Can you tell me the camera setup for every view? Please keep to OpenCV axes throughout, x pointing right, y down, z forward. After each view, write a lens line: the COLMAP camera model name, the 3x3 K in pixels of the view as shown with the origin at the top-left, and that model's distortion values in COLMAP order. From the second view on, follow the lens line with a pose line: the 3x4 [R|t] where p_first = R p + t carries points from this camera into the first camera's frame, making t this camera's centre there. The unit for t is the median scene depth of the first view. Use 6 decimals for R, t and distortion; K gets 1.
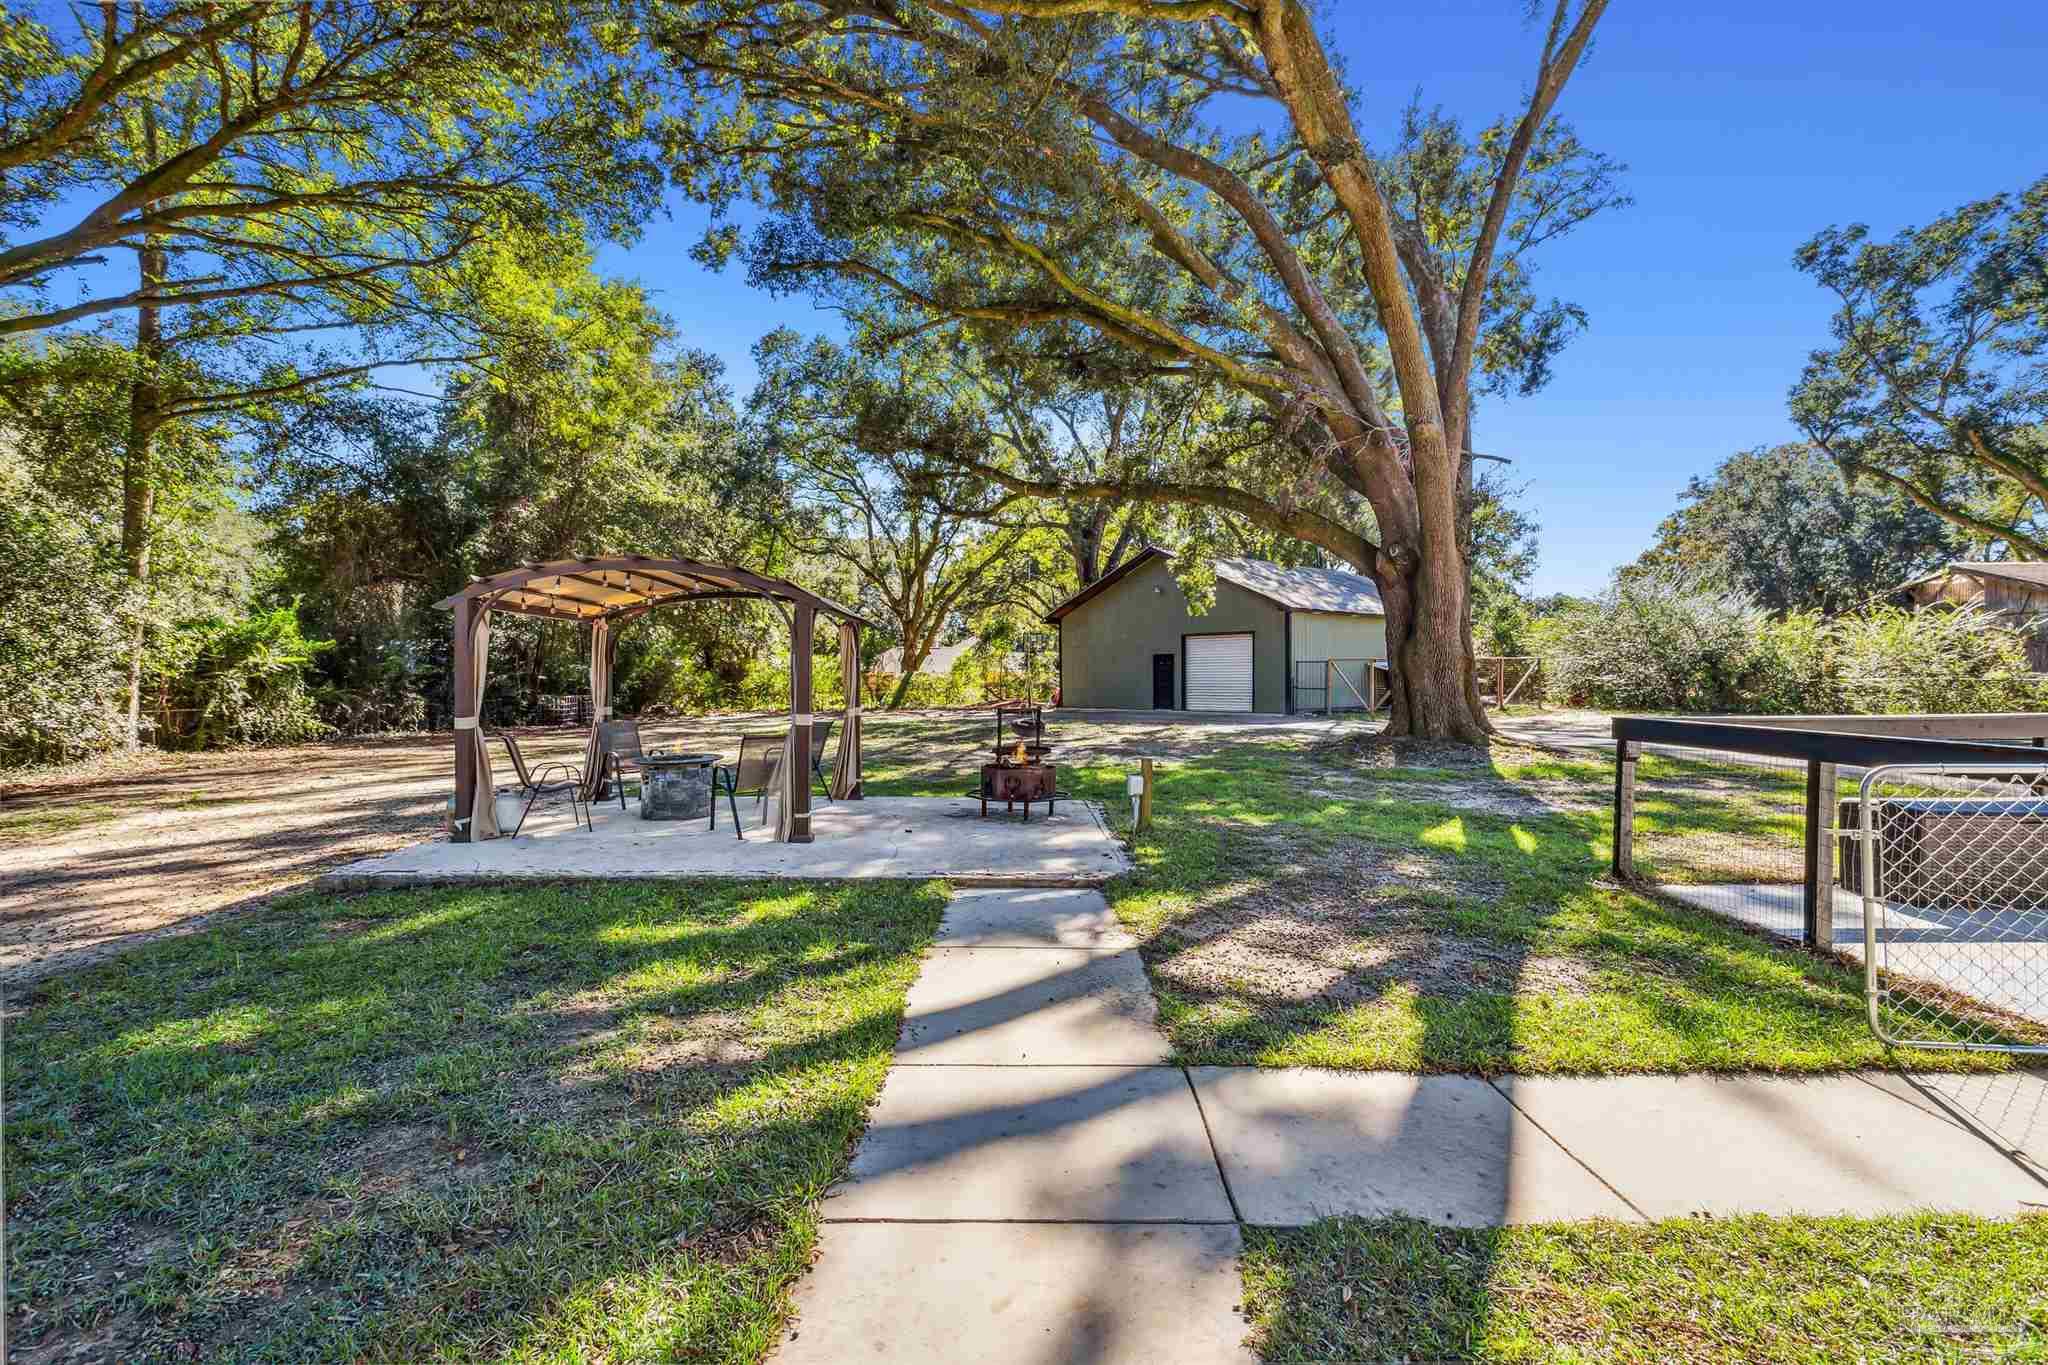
lens RADIAL K [[988.3, 0, 1021.5], [0, 988.3, 680.1], [0, 0, 1]] dist [0.003475, 0.004097]
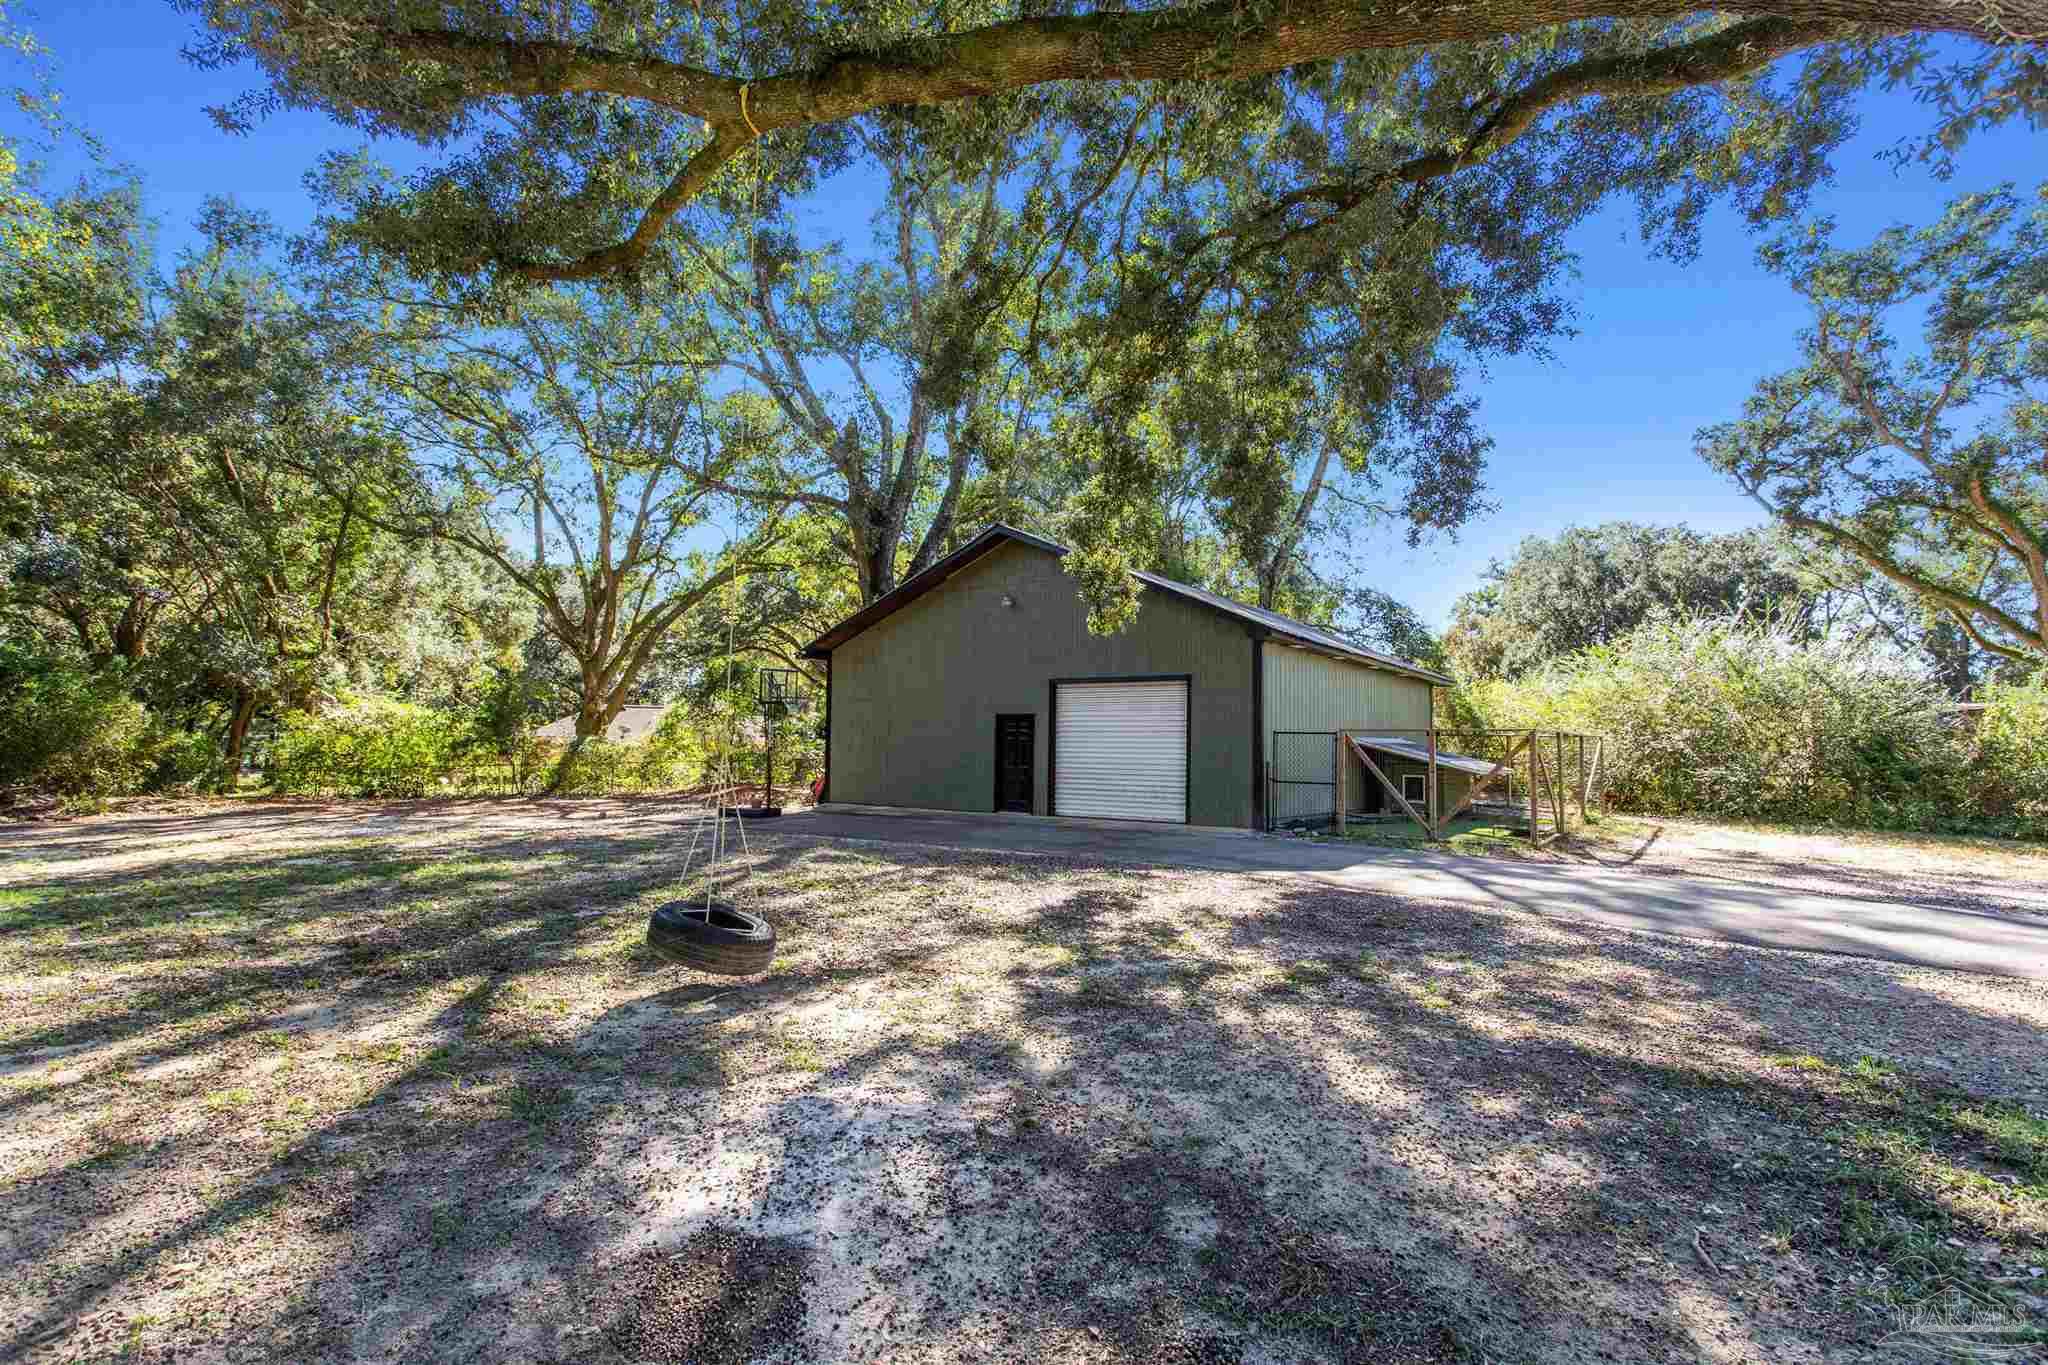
lens RADIAL K [[988.3, 0, 1026.7], [0, 988.3, 687.1], [0, 0, 1]] dist [0.003475, 0.004097]
pose [[0.969131, 0.037682, 0.243651, 0.009492], [-0.021361, 0.997368, -0.069283, -0.002270], [-0.245620, 0.061939, 0.967385, 0.384608]]
